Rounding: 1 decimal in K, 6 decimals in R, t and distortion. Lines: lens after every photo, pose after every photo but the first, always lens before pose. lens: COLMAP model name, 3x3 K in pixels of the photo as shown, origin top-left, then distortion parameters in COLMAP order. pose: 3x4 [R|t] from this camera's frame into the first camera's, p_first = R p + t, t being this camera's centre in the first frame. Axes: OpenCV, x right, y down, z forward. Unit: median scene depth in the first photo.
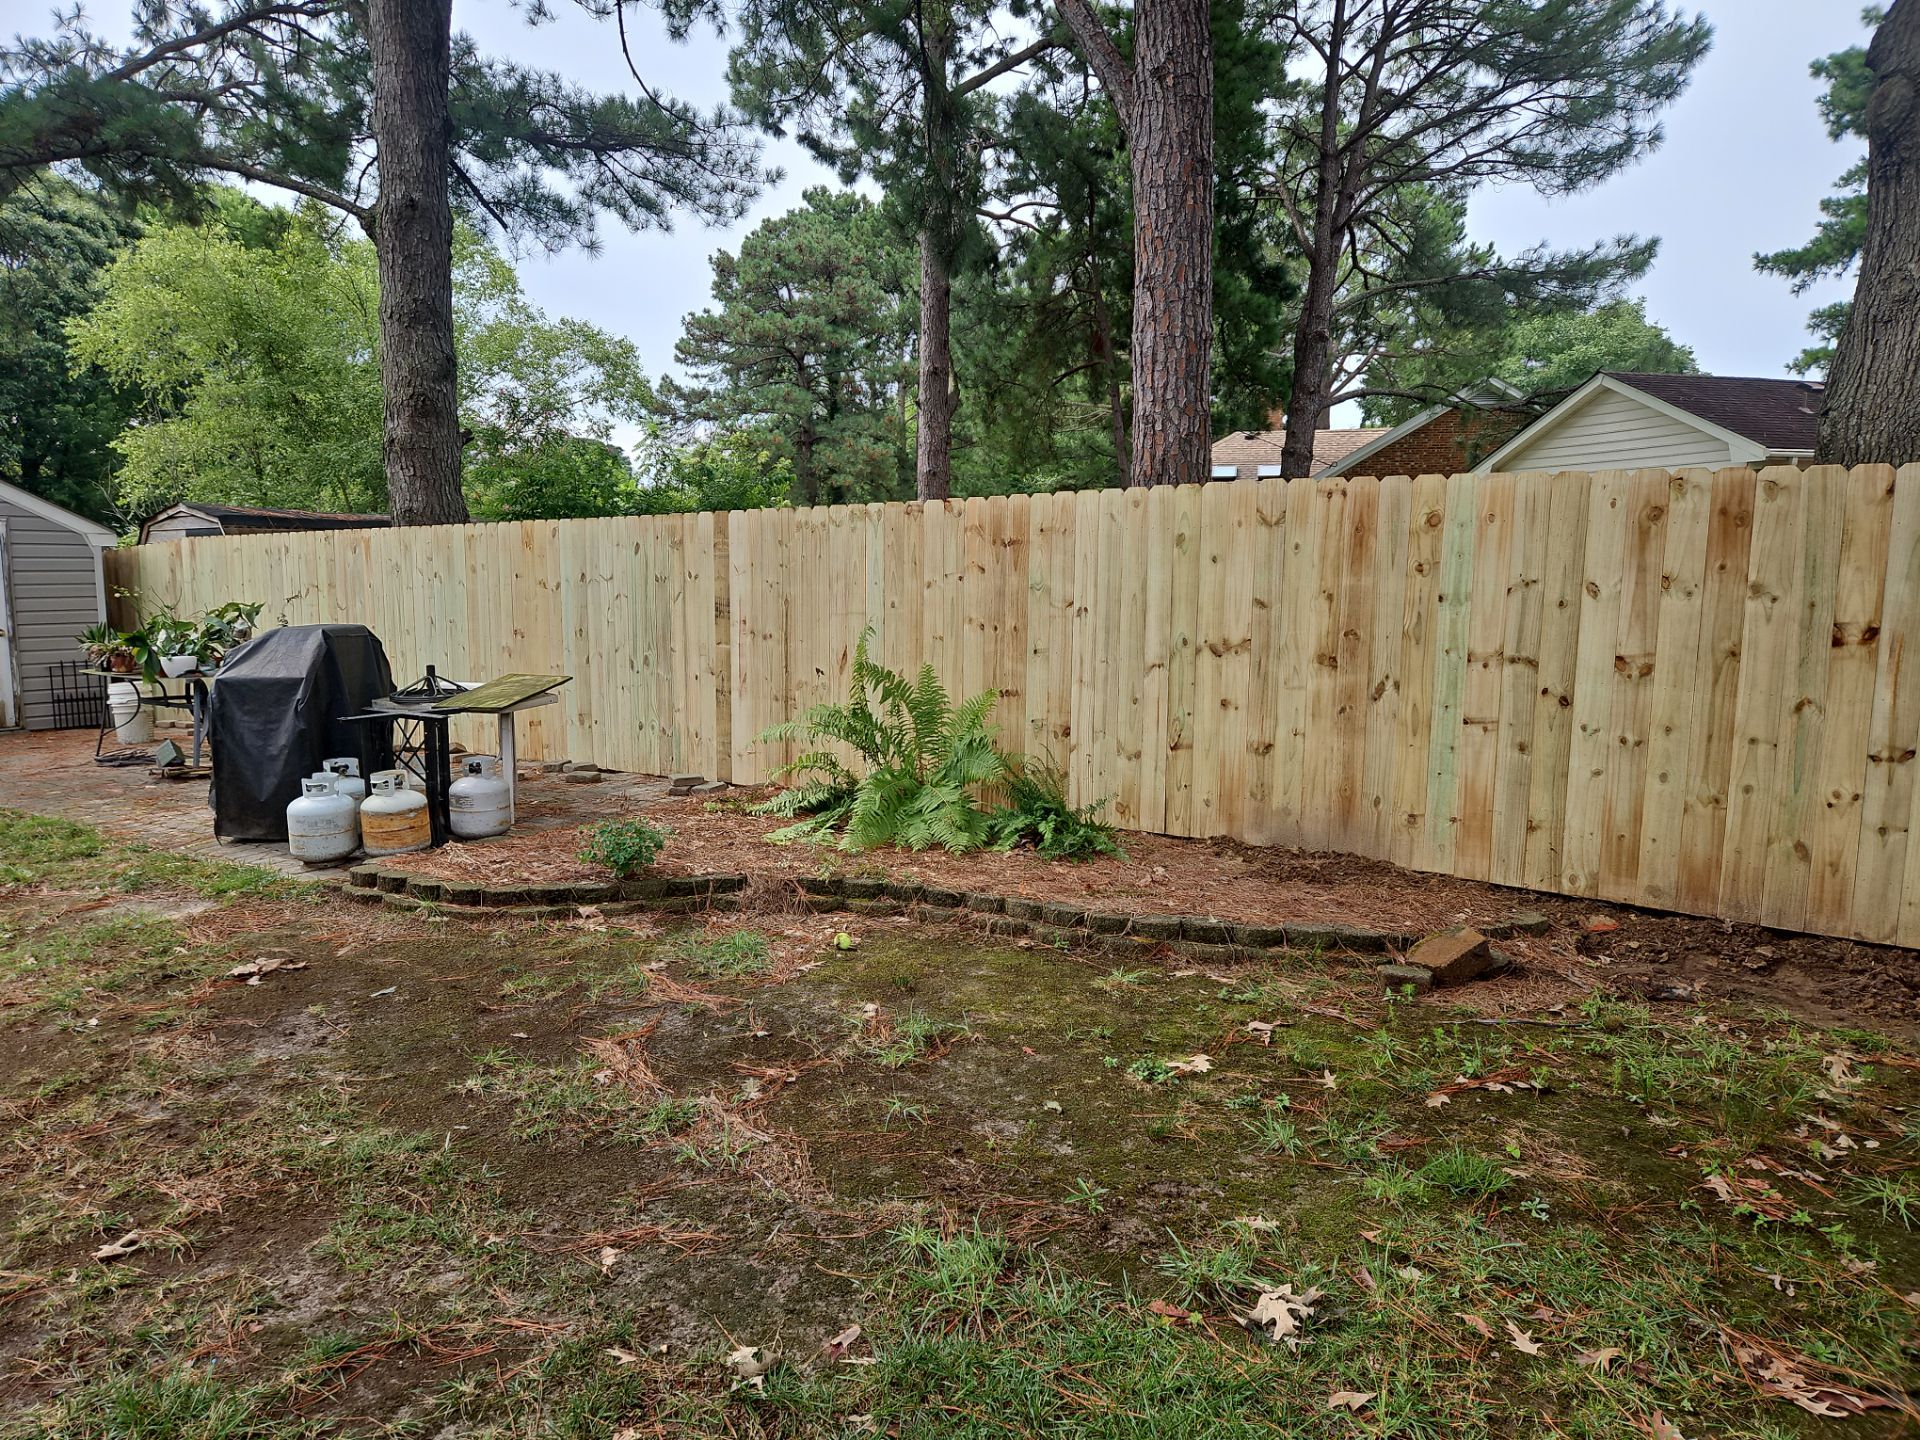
lens RADIAL K [[1280.0, 0, 957.6], [0, 1280.0, 733.3], [0, 0, 1]] dist [0.089284, -0.082237]
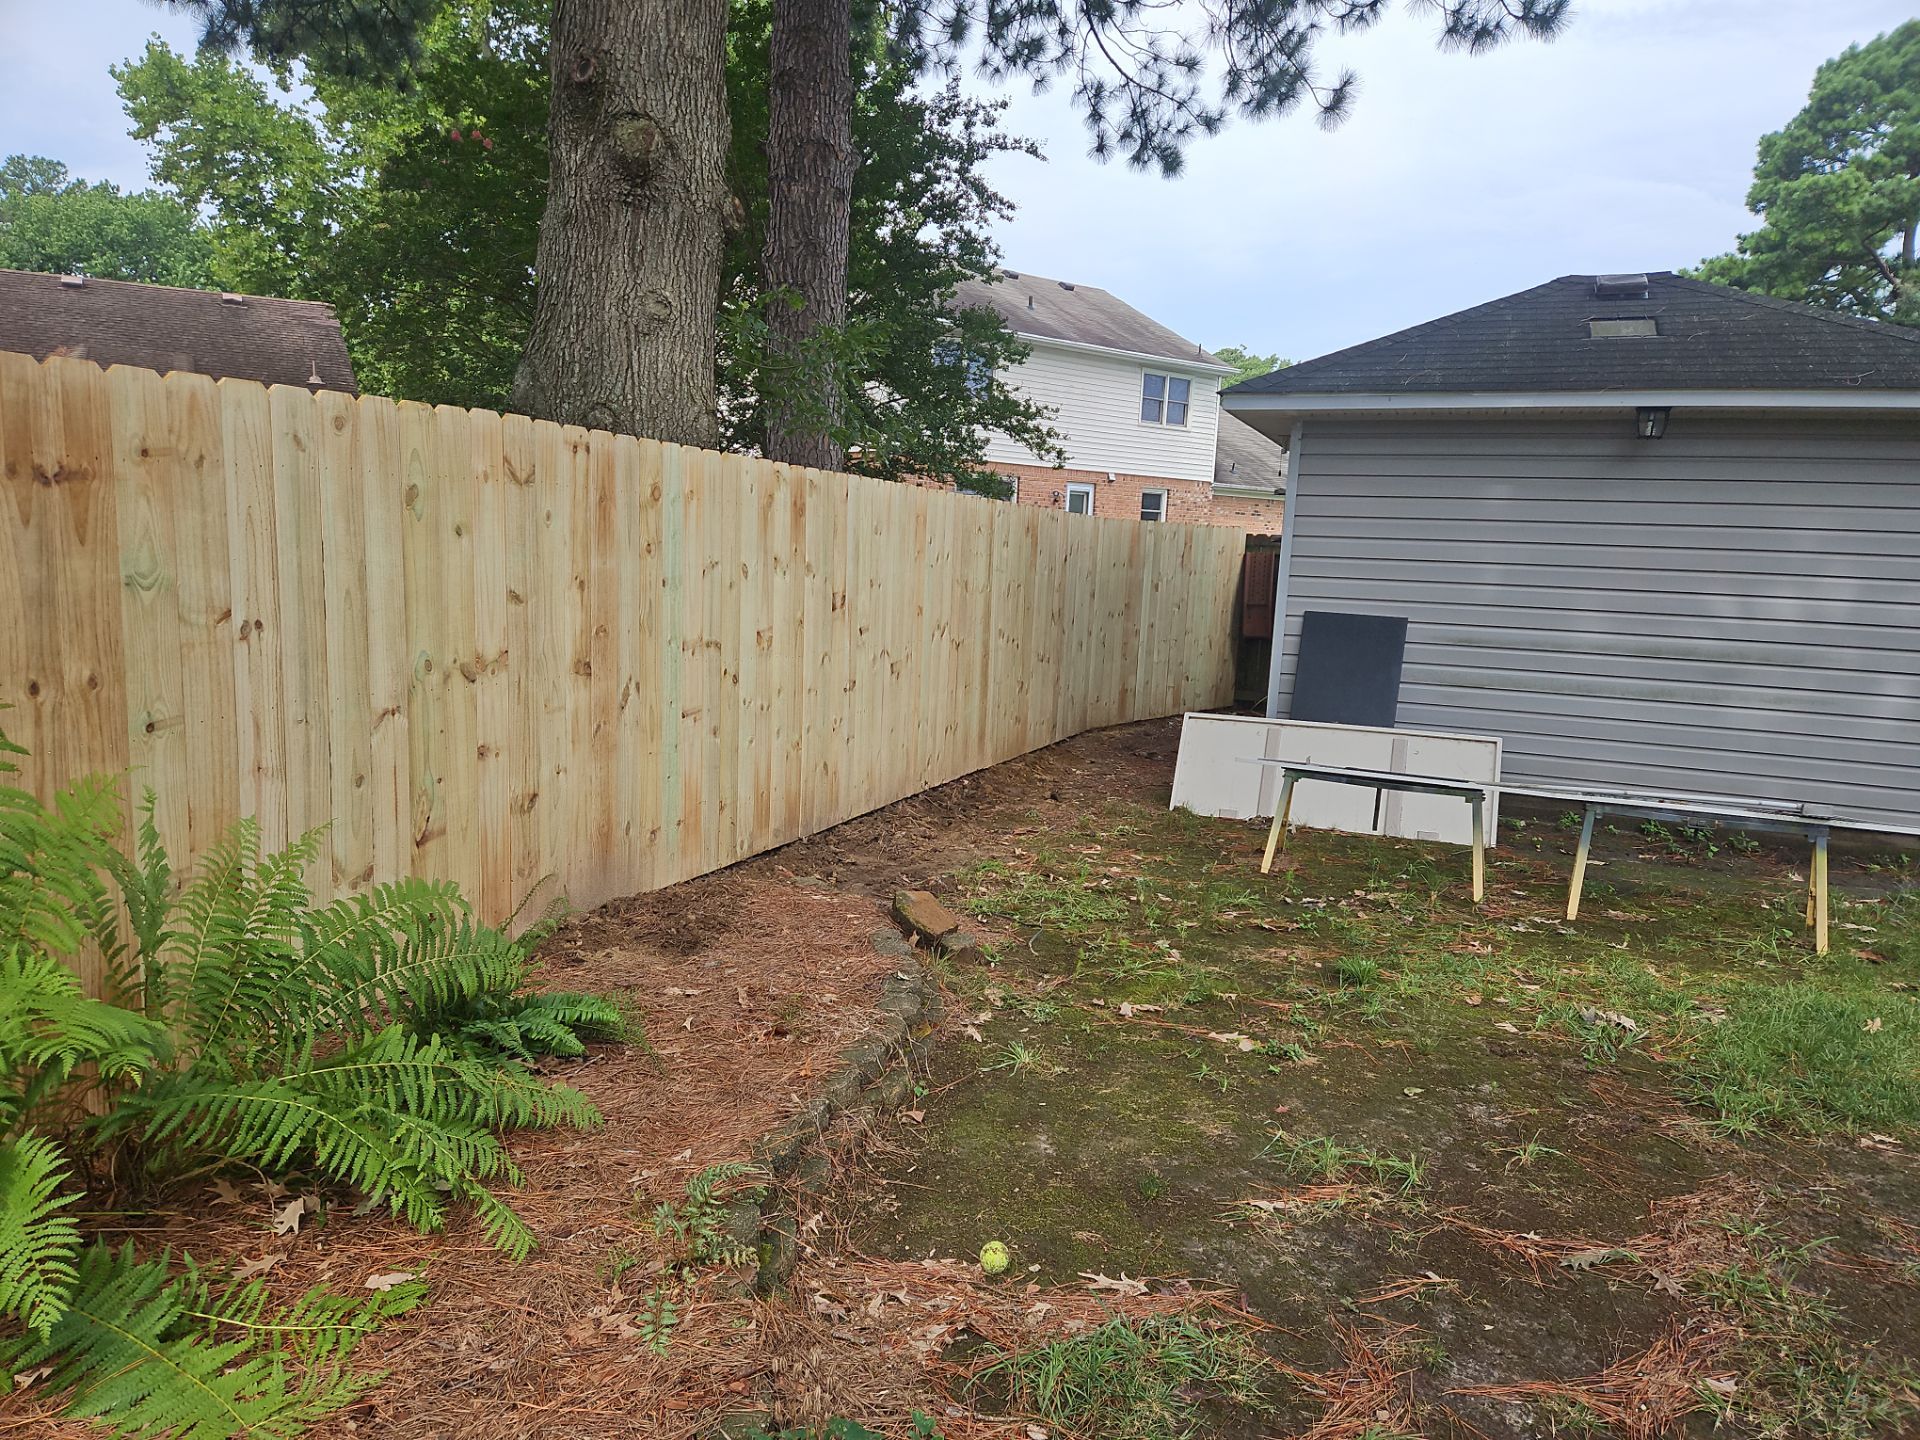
lens RADIAL K [[1280.0, 0, 957.6], [0, 1280.0, 733.3], [0, 0, 1]] dist [0.089284, -0.082237]
pose [[-0.233276, -0.159111, 0.959305, -0.508409], [0.084457, 0.979479, 0.182995, -0.140316], [-0.968736, 0.123709, -0.215051, 0.959245]]
